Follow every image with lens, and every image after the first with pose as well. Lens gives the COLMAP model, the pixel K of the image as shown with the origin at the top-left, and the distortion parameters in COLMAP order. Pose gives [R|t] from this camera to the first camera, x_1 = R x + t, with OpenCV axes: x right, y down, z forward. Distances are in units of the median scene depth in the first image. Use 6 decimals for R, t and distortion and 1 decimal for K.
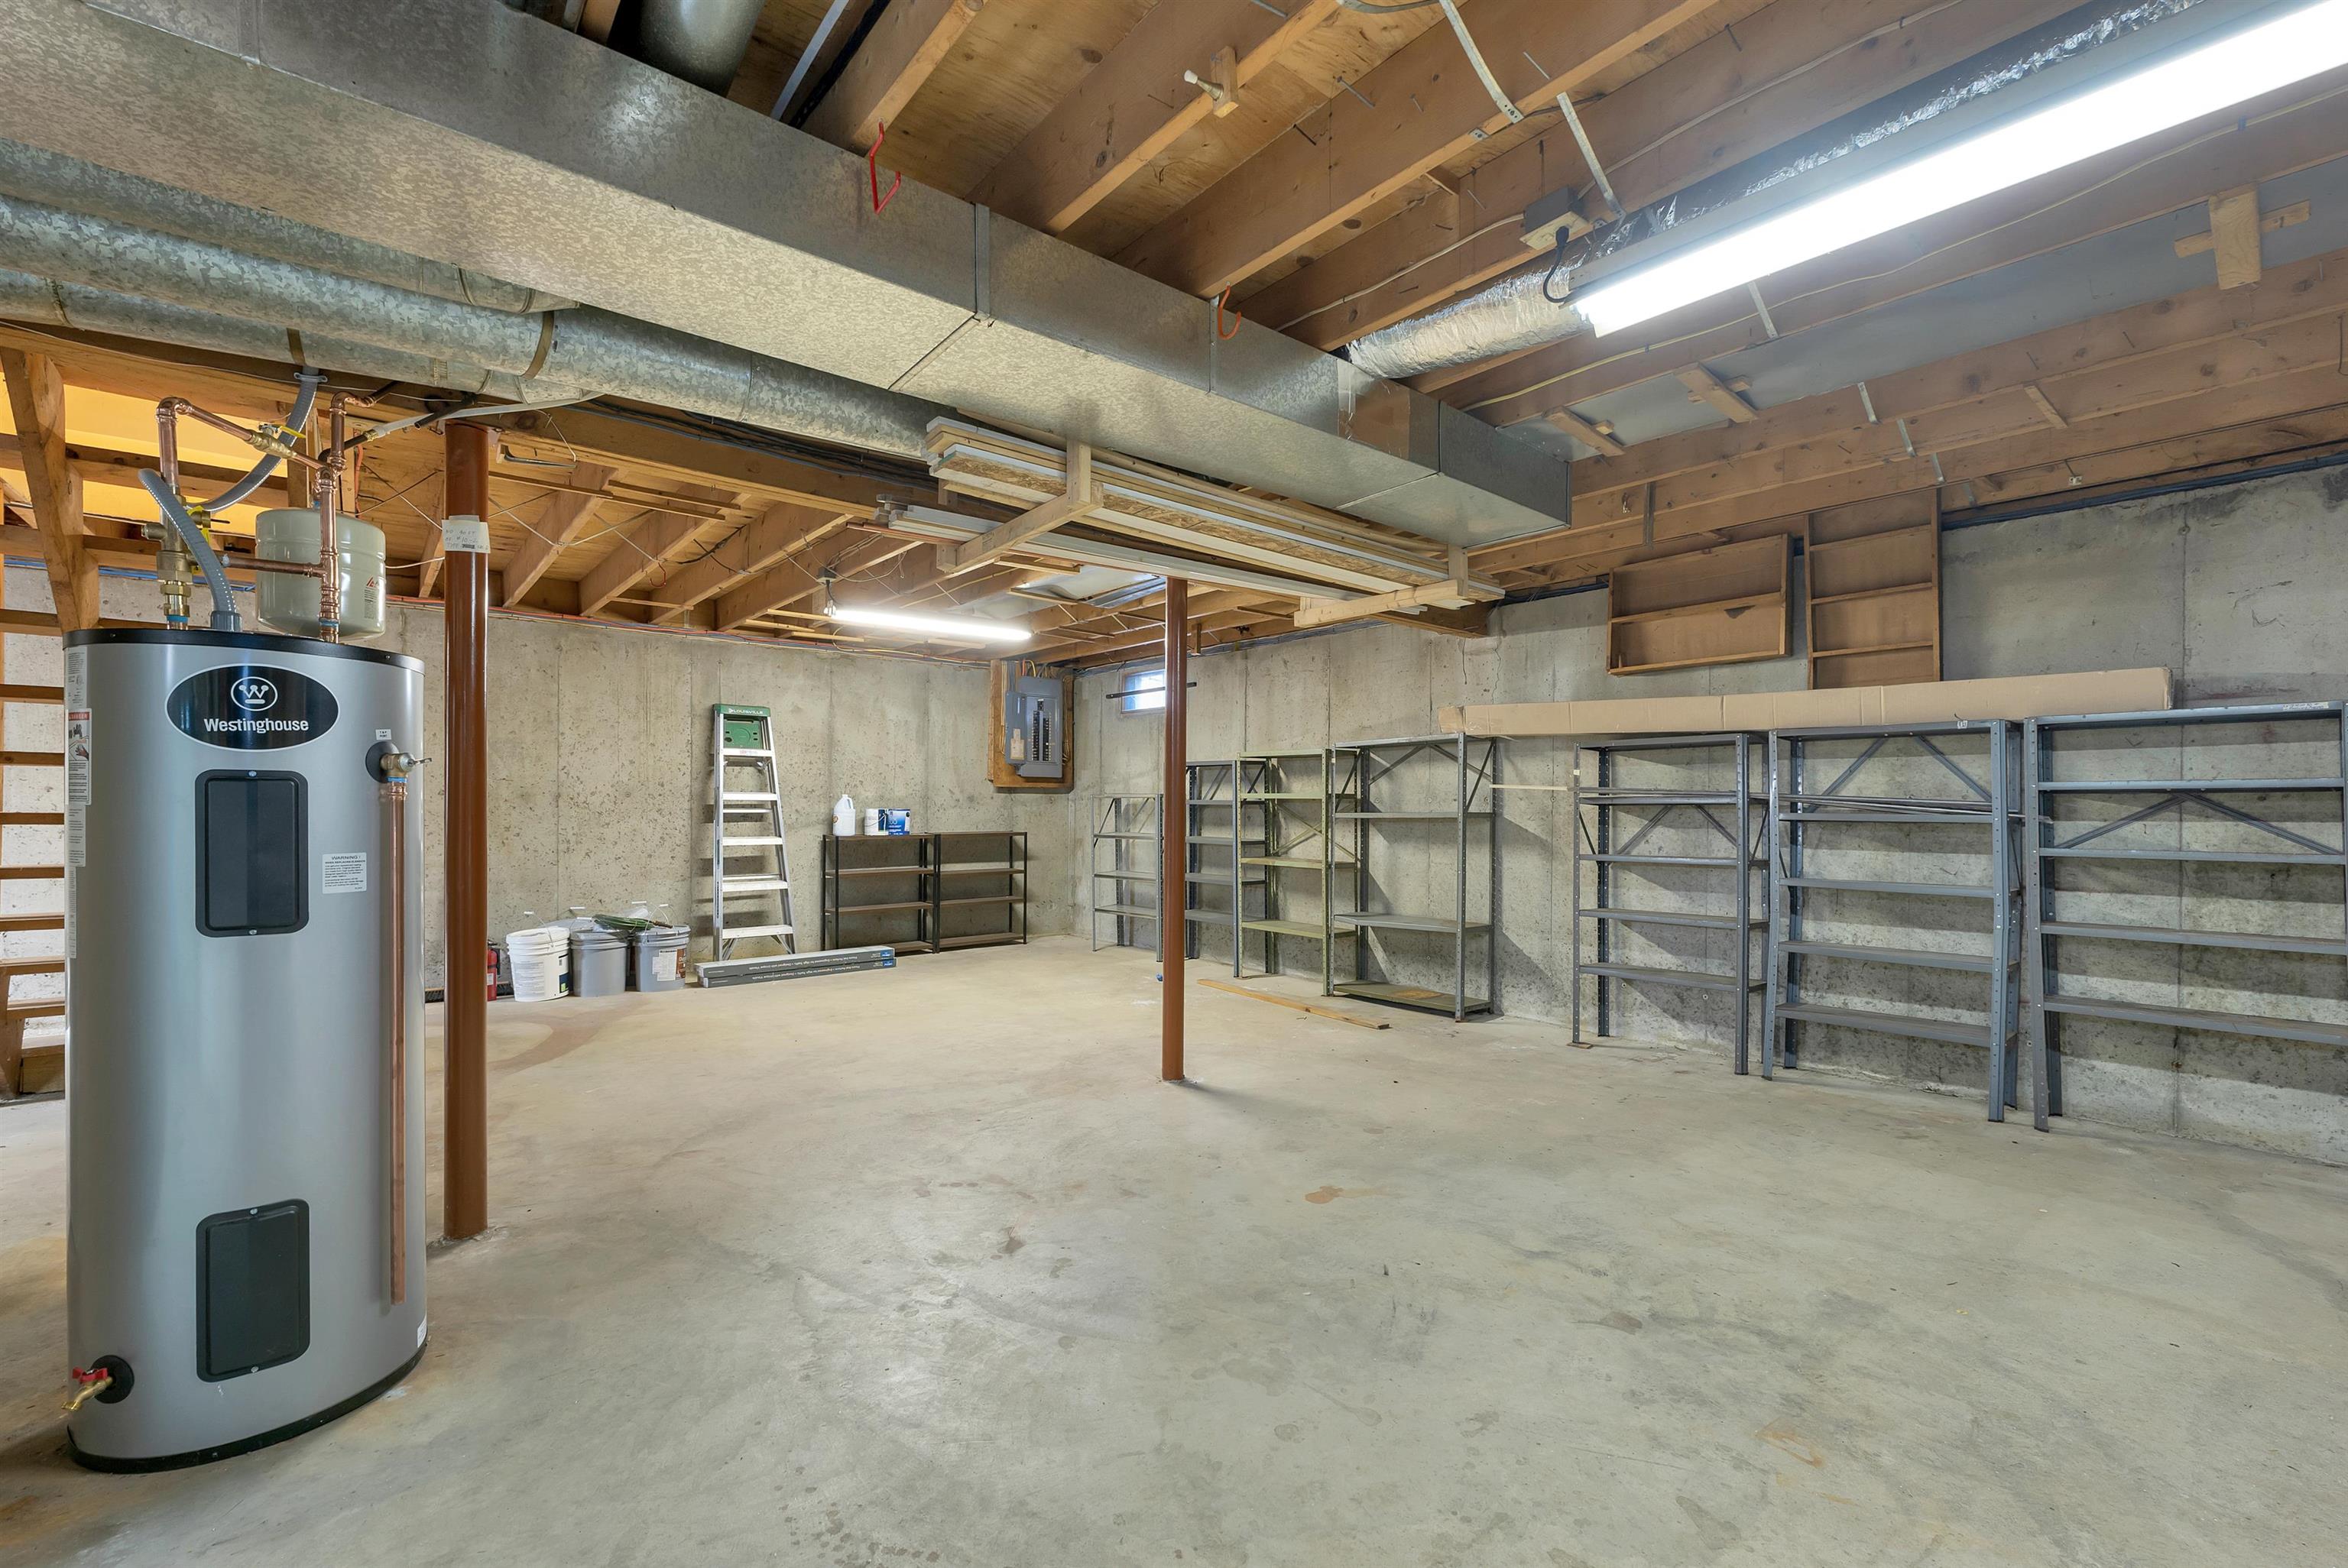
lens RADIAL K [[997.1, 0, 1171.4], [0, 997.1, 811.6], [0, 0, 1]] dist [-0.001404, 0.000082]
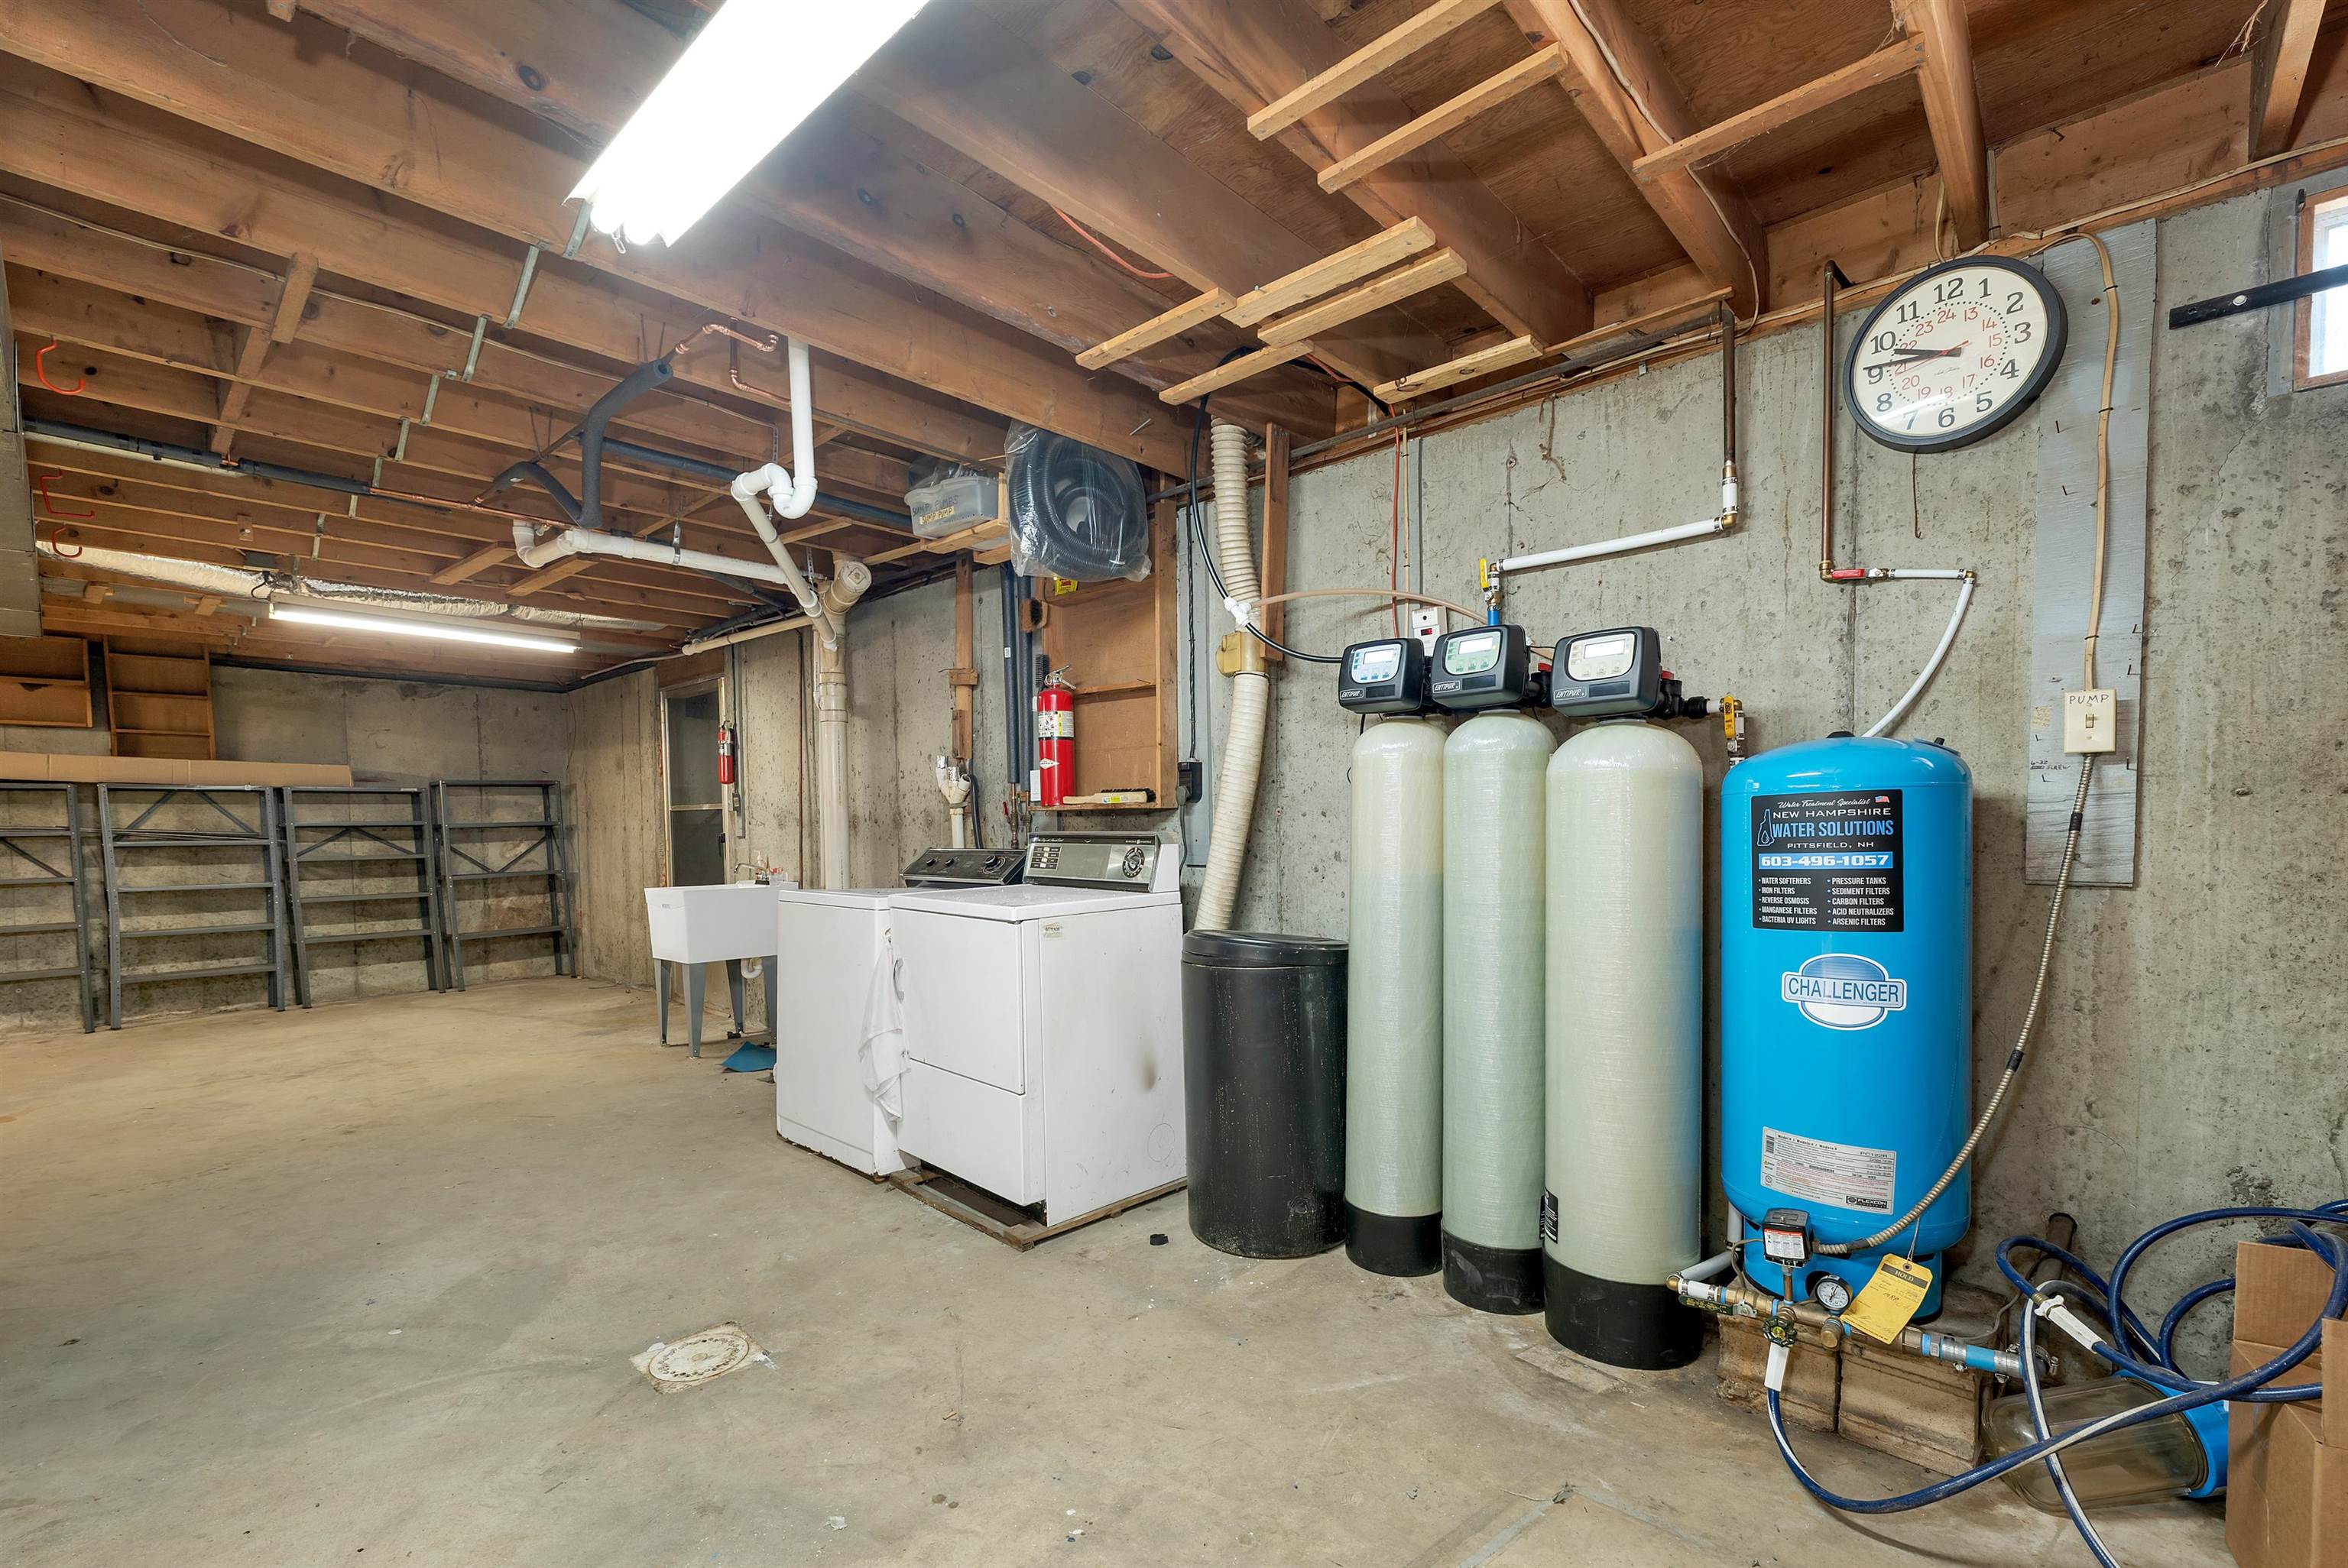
lens RADIAL K [[1021.4, 0, 1162.2], [0, 1021.4, 882.8], [0, 0, 1]] dist [0.000058, 0.000057]
pose [[-0.099622, -0.064833, 0.992911, -1.121737], [0.011936, 0.997725, 0.066345, -0.022455], [-0.994954, 0.018460, -0.098622, -0.394791]]
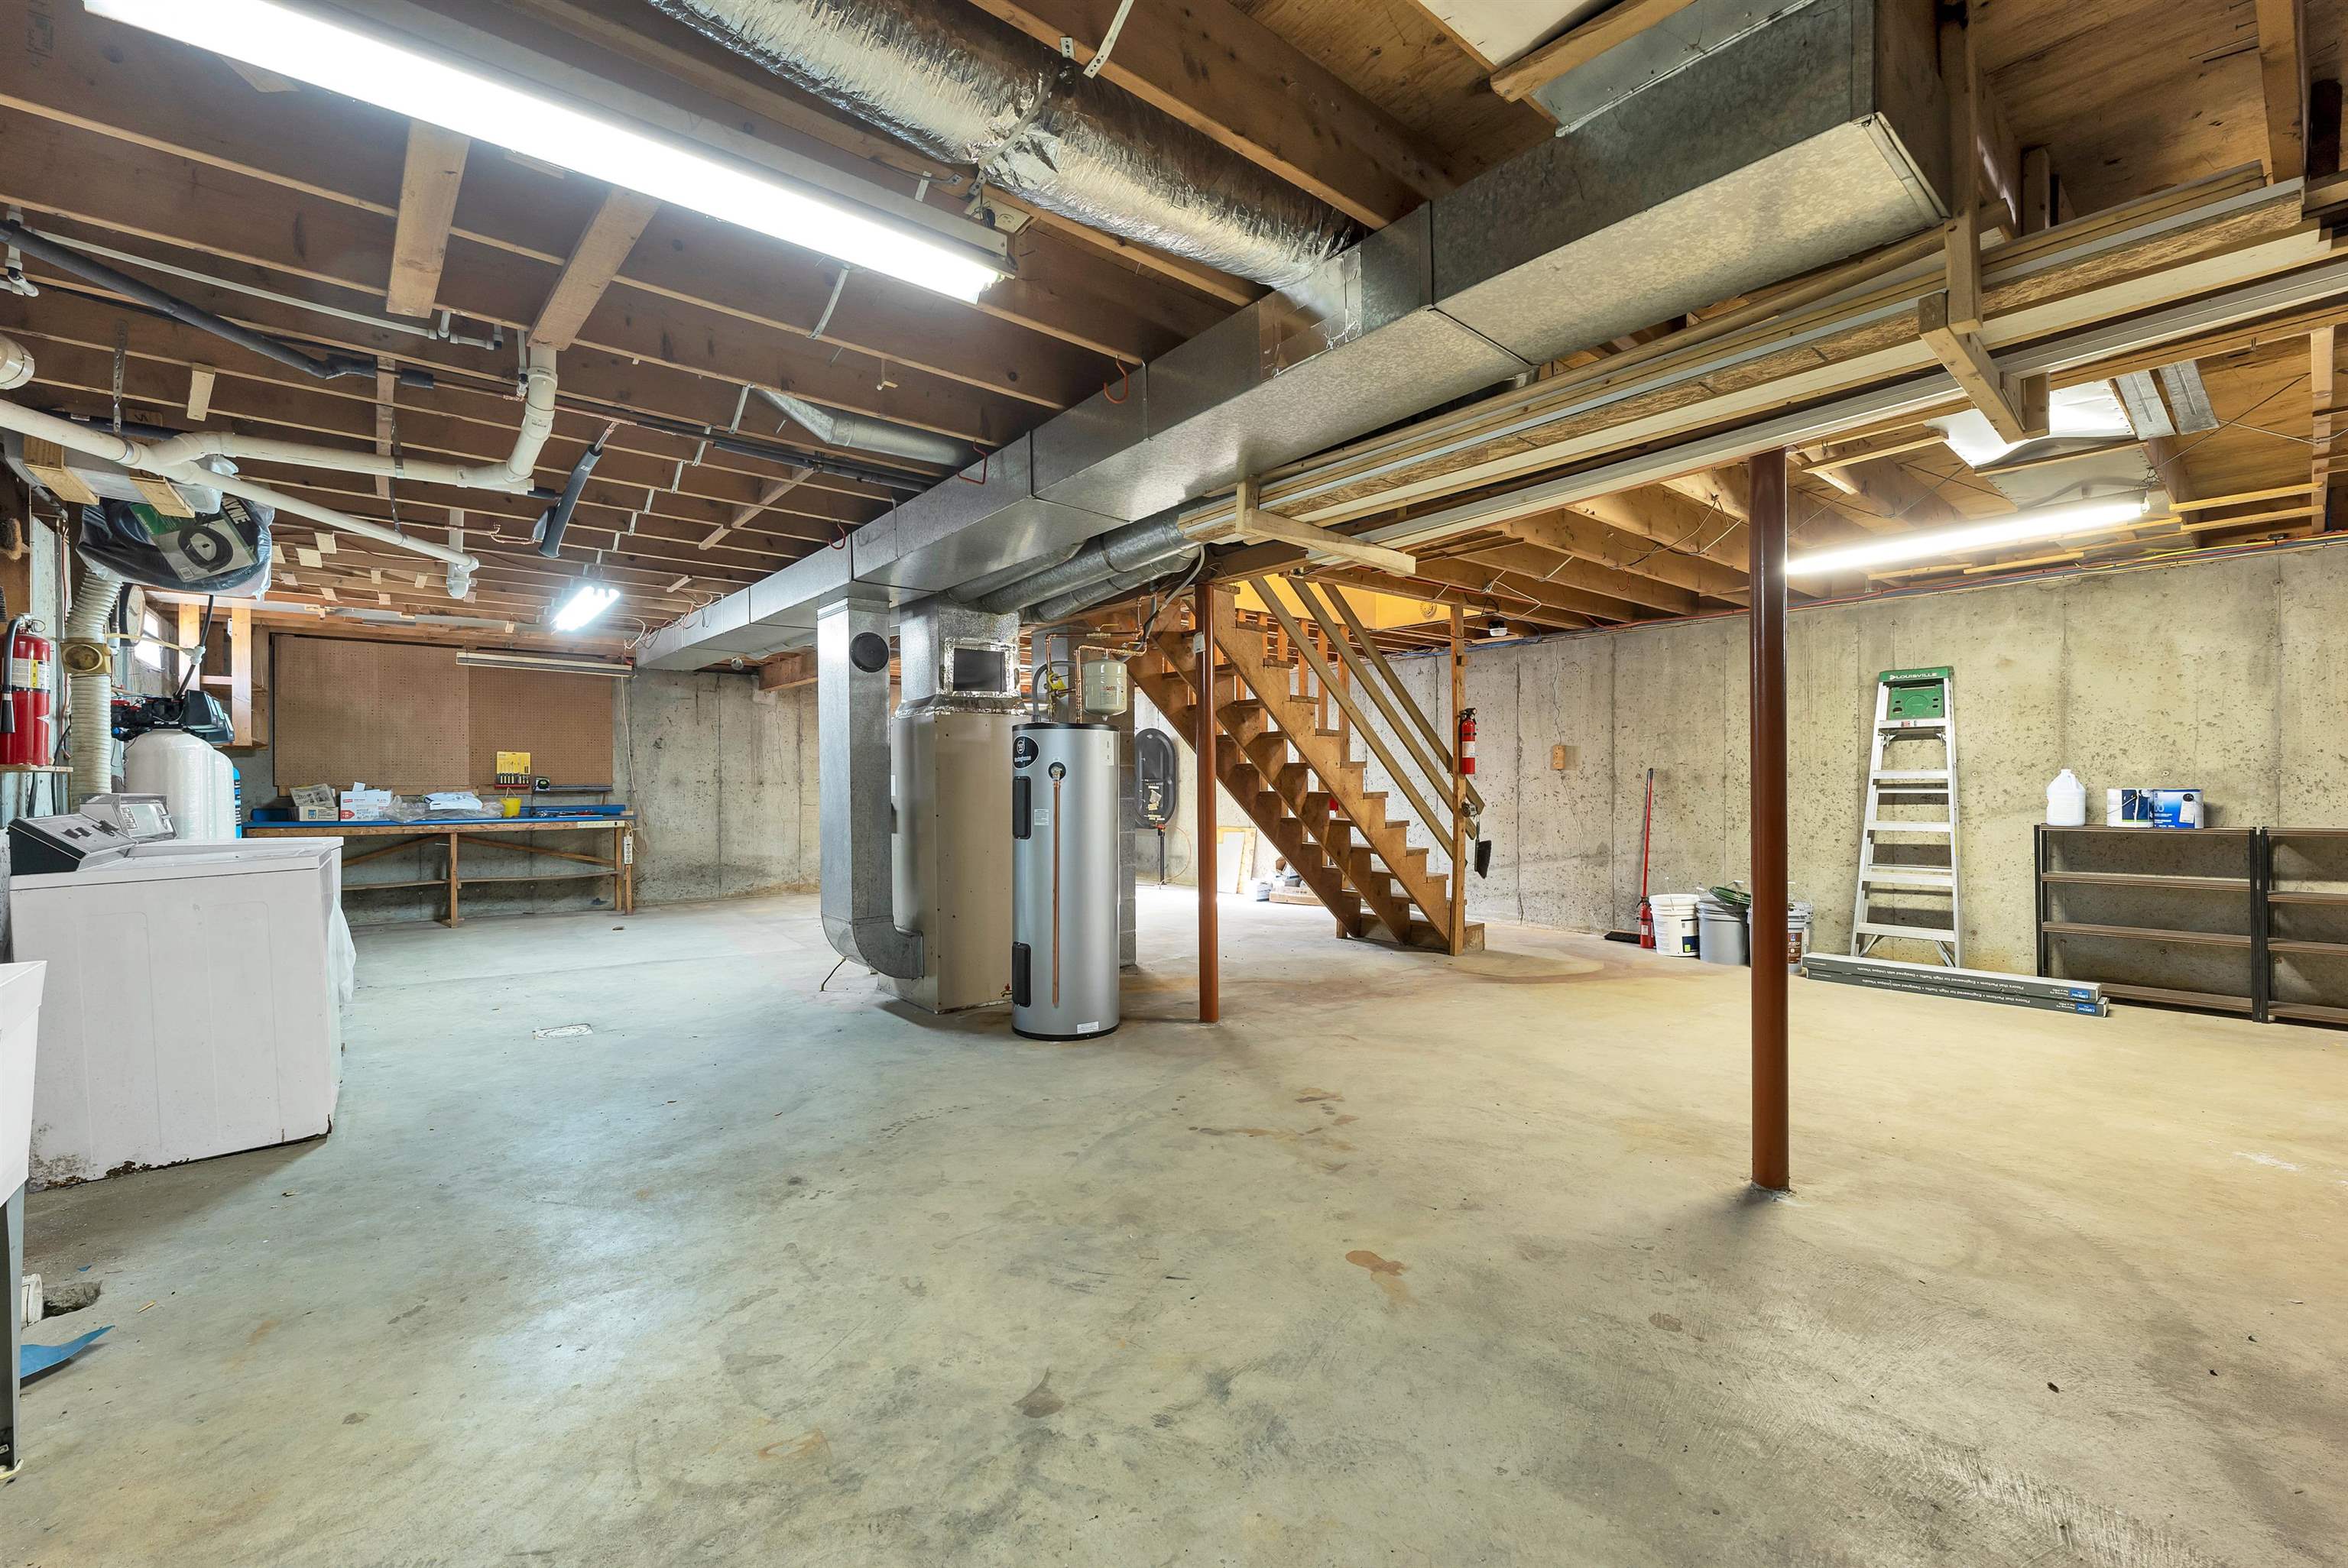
lens RADIAL K [[977.8, 0, 1174.0], [0, 977.8, 784.0], [0, 0, 1]] dist [-0.001009, -0.000128]
pose [[-0.020056, -0.004675, -0.999788, 0.733626], [-0.001090, 0.999989, -0.004654, -0.004042], [0.999798, 0.000996, -0.020061, 0.648169]]
